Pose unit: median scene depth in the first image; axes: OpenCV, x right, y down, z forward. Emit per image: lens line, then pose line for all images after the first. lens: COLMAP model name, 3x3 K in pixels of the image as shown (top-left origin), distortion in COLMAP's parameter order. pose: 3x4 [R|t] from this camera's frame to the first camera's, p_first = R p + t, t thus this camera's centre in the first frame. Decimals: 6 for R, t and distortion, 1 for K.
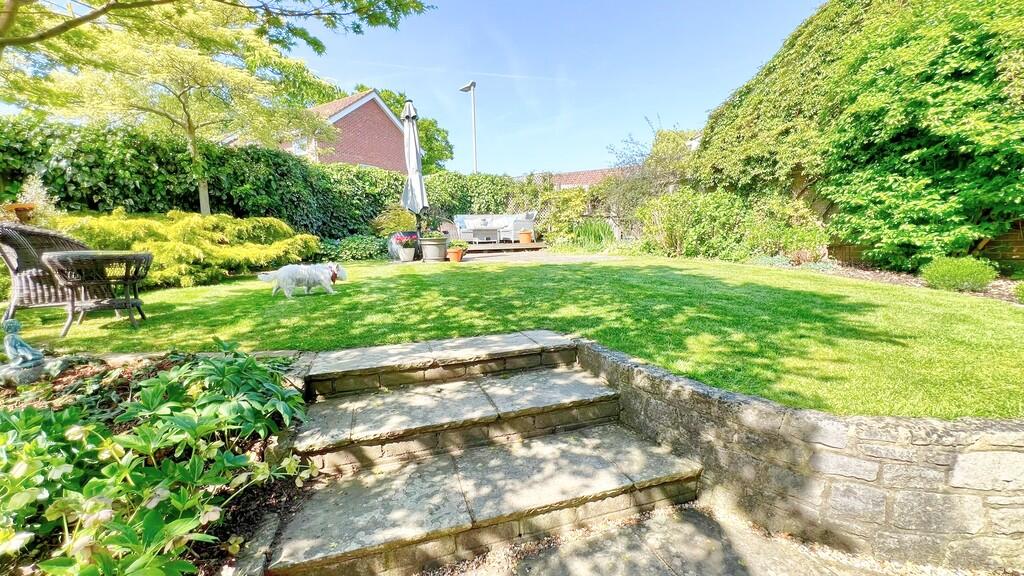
lens RADIAL K [[413.2, 0, 510.9], [0, 413.2, 287.7], [0, 0, 1]] dist [-0.001109, 0.000131]
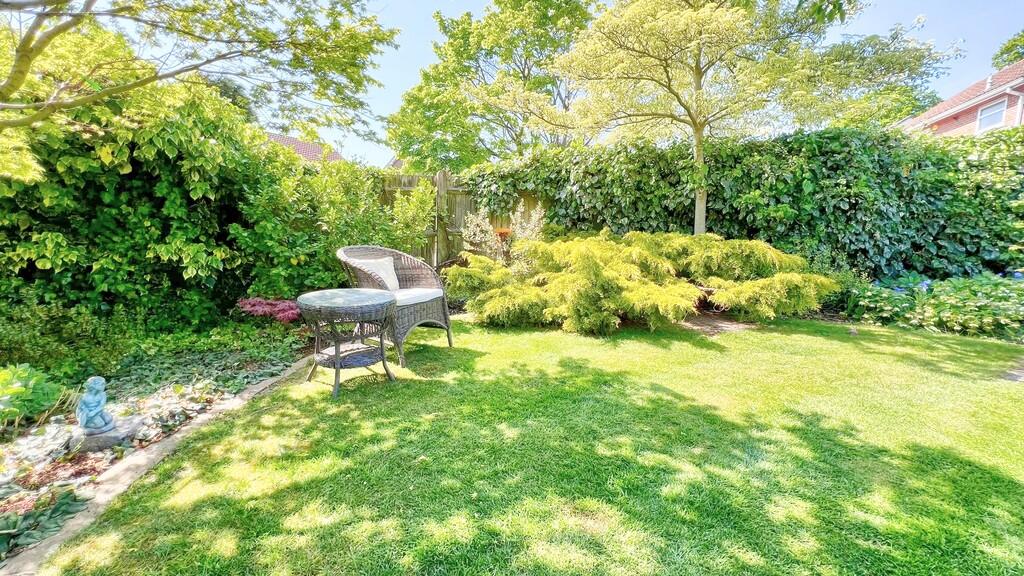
lens RADIAL K [[413.2, 0, 511.1], [0, 413.2, 287.6], [0, 0, 1]] dist [-0.001109, 0.000131]
pose [[0.218935, 0.142928, -0.965215, -0.042466], [-0.152964, 0.982010, 0.110719, -0.101935], [0.963675, 0.123403, 0.236859, 0.451555]]
